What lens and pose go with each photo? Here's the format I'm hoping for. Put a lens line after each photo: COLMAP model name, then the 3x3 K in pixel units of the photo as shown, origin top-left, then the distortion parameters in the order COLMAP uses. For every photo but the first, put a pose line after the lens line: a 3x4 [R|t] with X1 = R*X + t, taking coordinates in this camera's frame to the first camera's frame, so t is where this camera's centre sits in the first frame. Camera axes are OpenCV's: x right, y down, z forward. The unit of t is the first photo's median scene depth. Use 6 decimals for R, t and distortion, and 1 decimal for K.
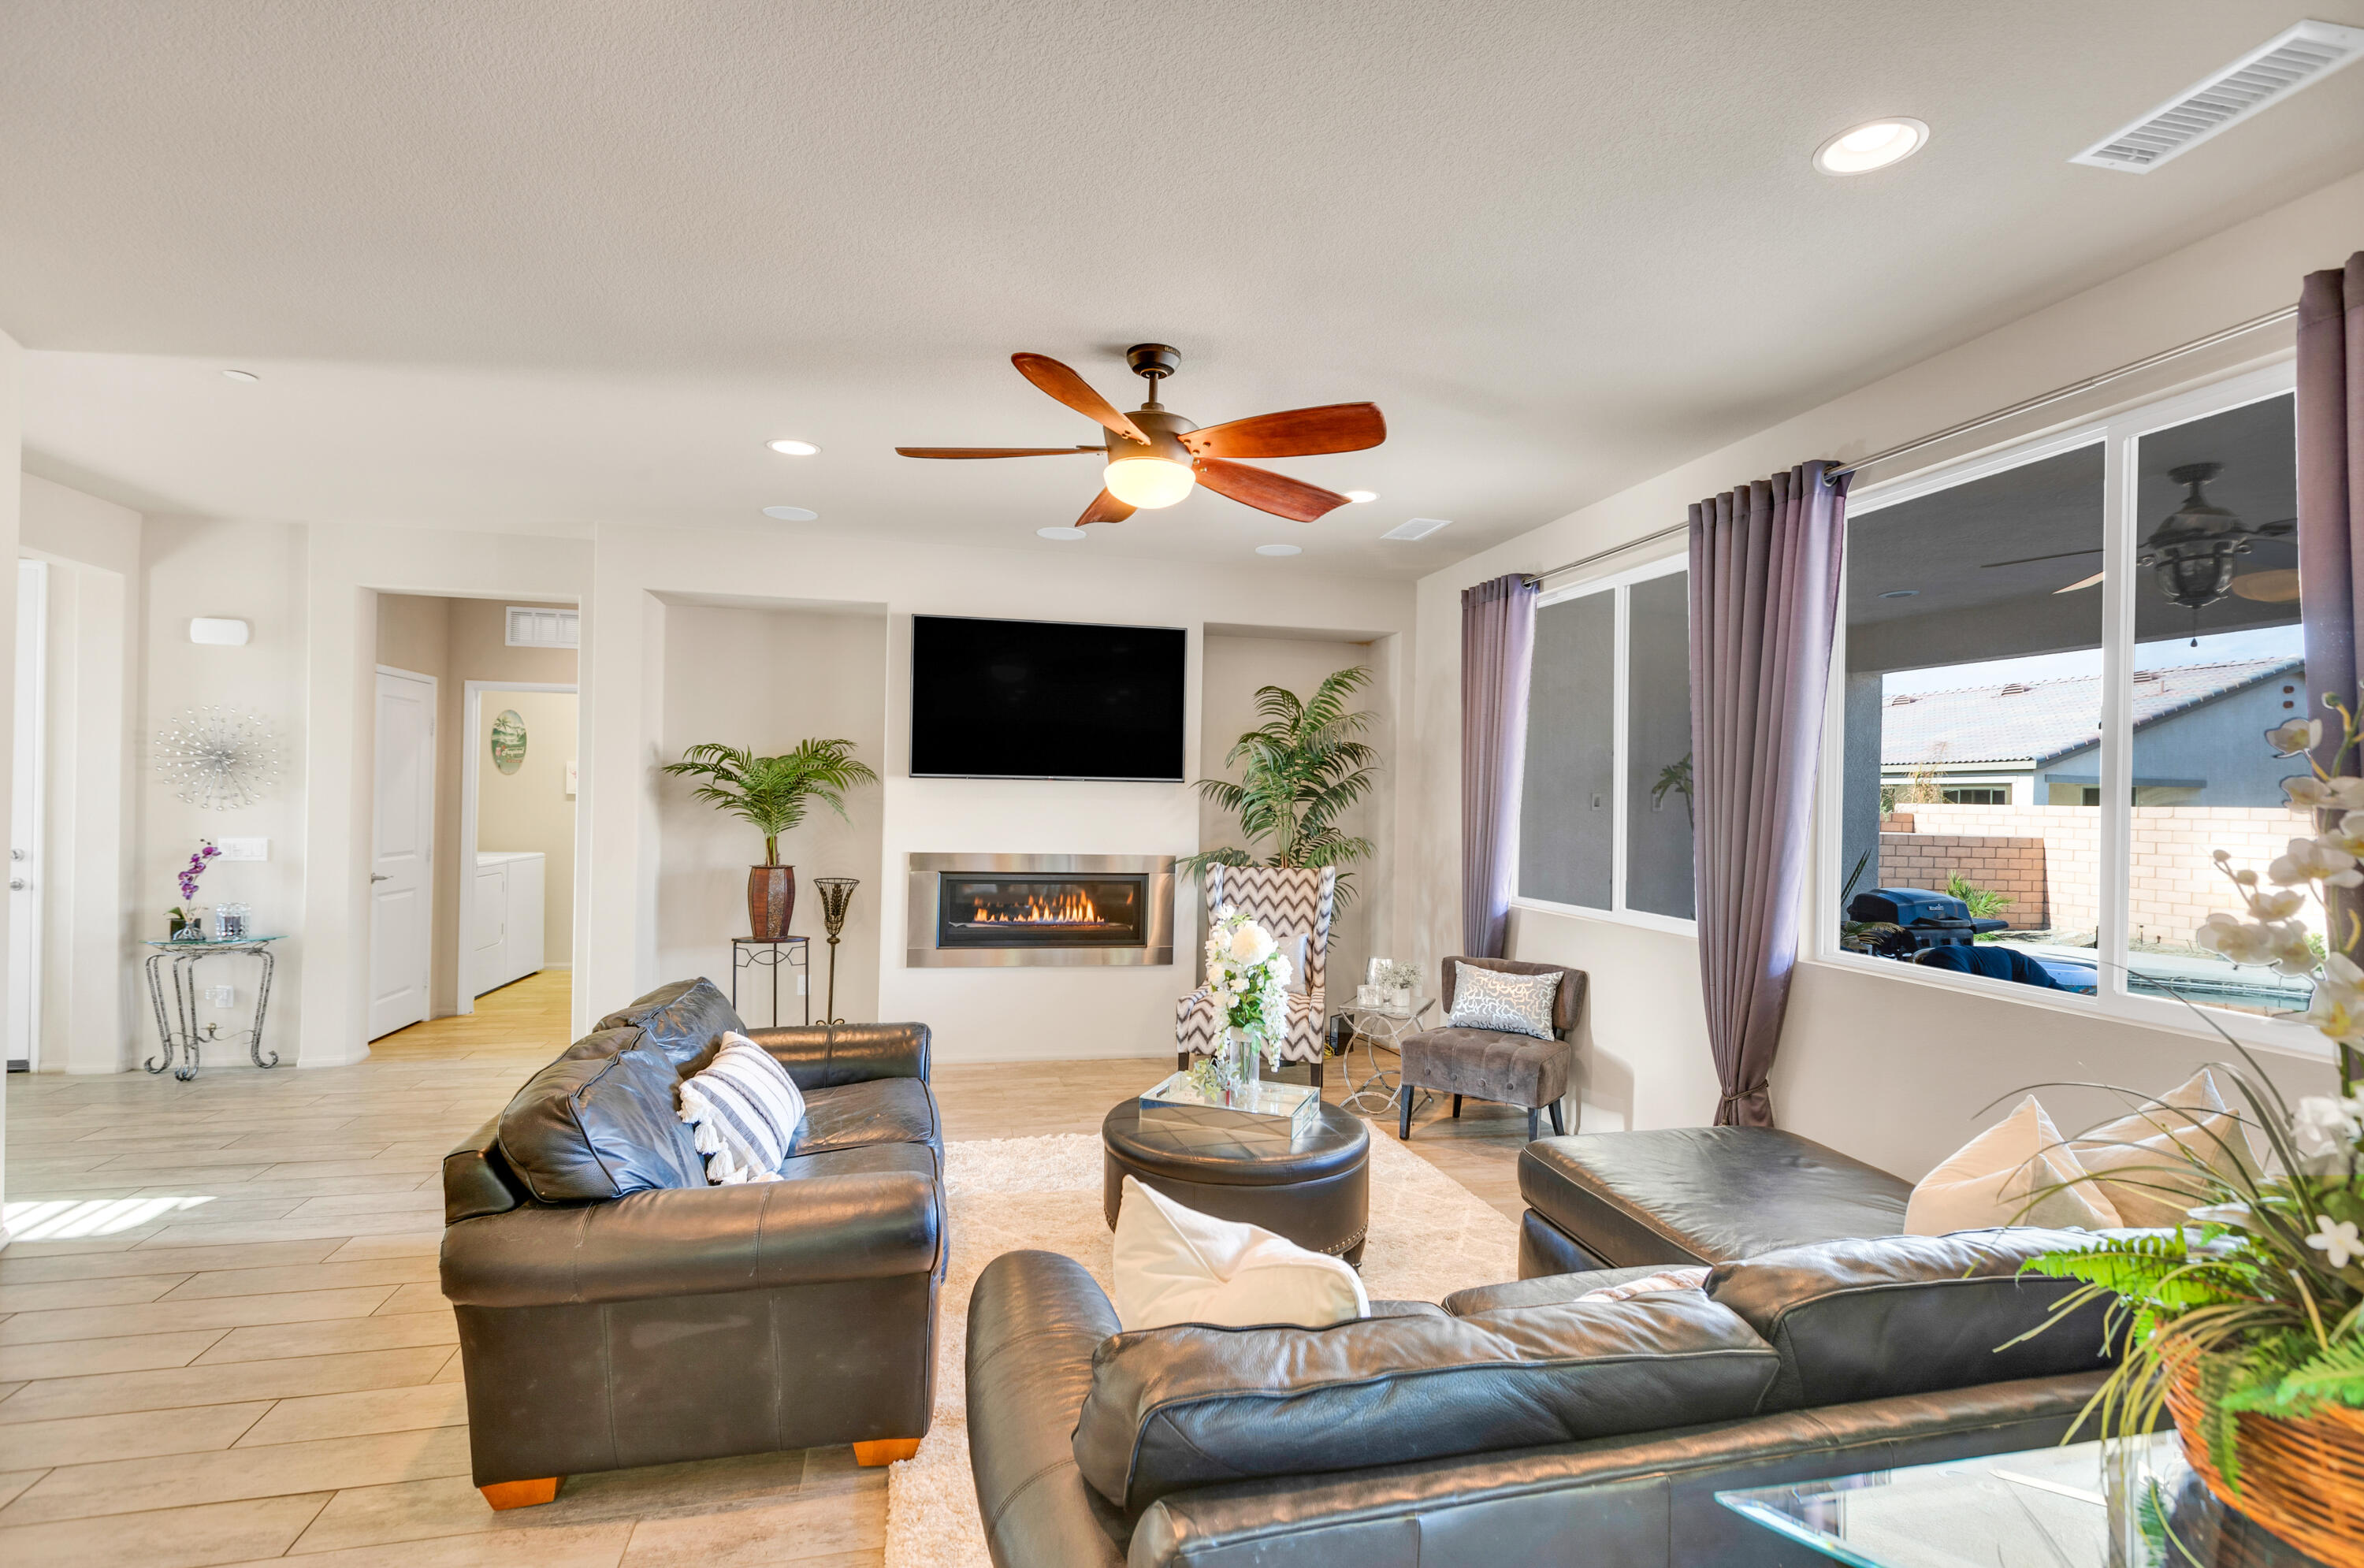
lens RADIAL K [[1116.4, 0, 1199.6], [0, 1116.4, 785.8], [0, 0, 1]] dist [-0.001089, -0.000051]
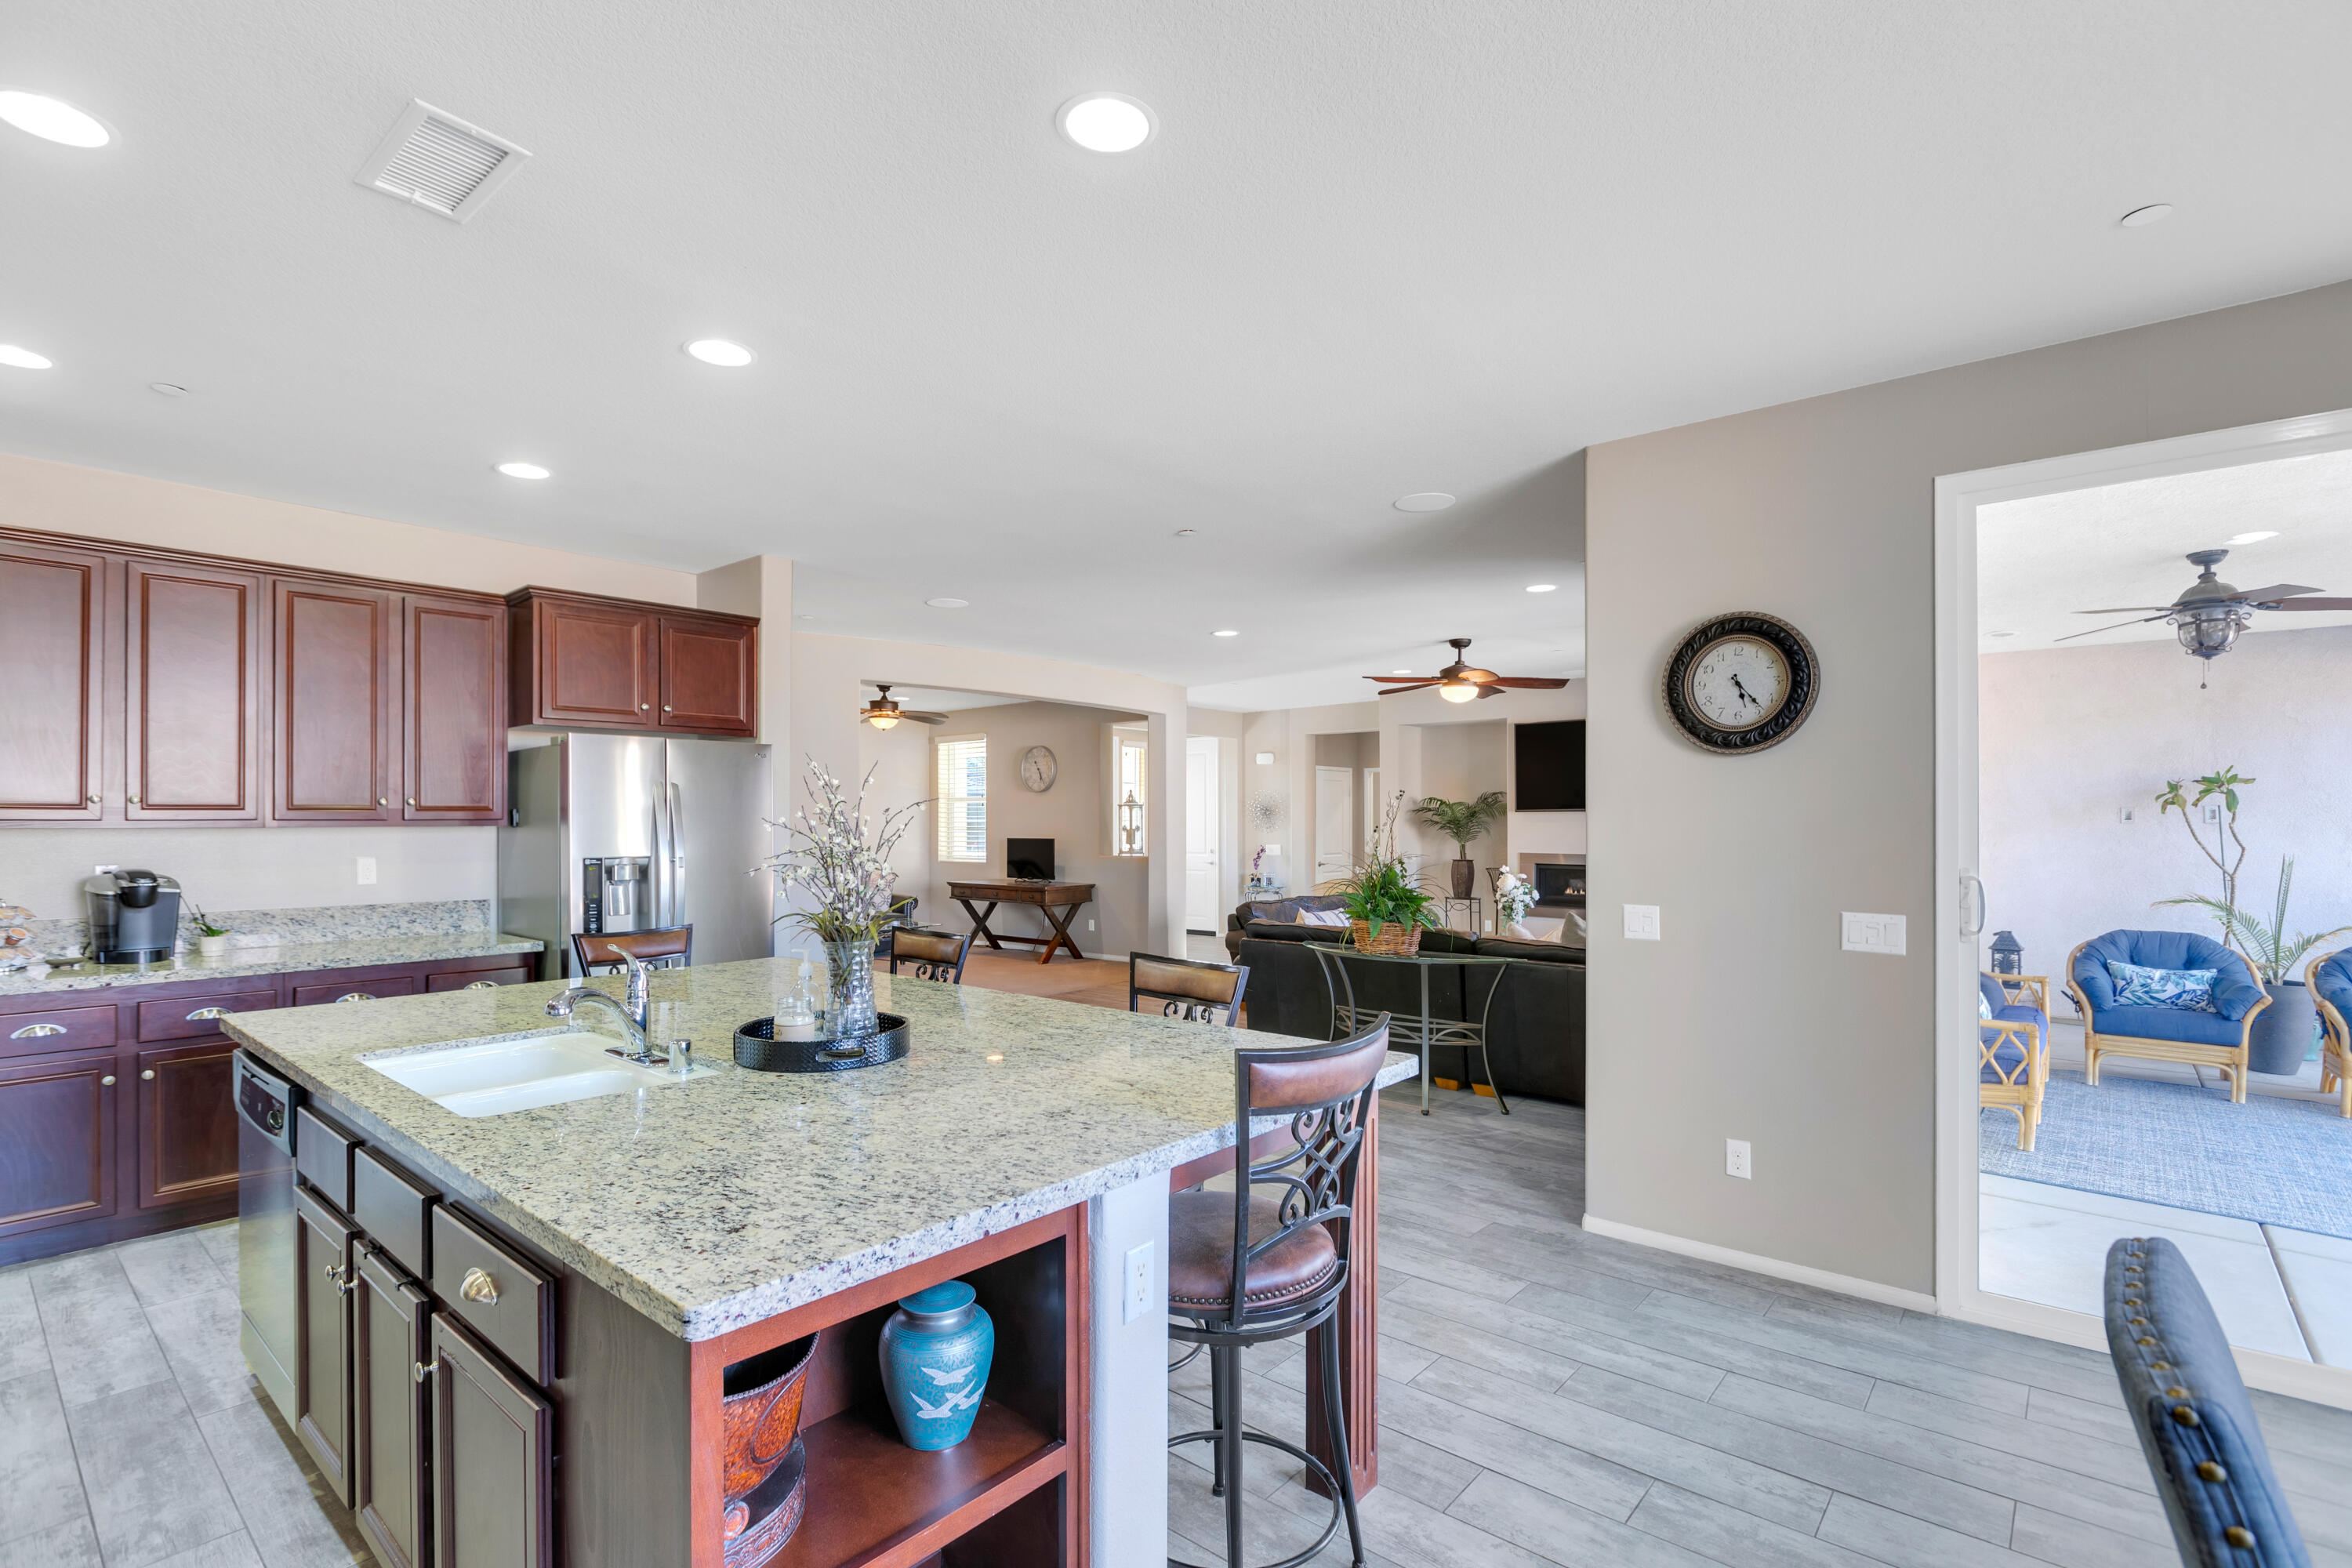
lens RADIAL K [[1110.8, 0, 1183.5], [0, 1110.8, 814.3], [0, 0, 1]] dist [-0.001089, -0.000051]
pose [[0.600478, -0.025947, -0.799220, 0.887683], [0.025822, 0.999581, -0.013051, 0.006557], [0.799224, -0.012800, 0.600896, -0.553148]]
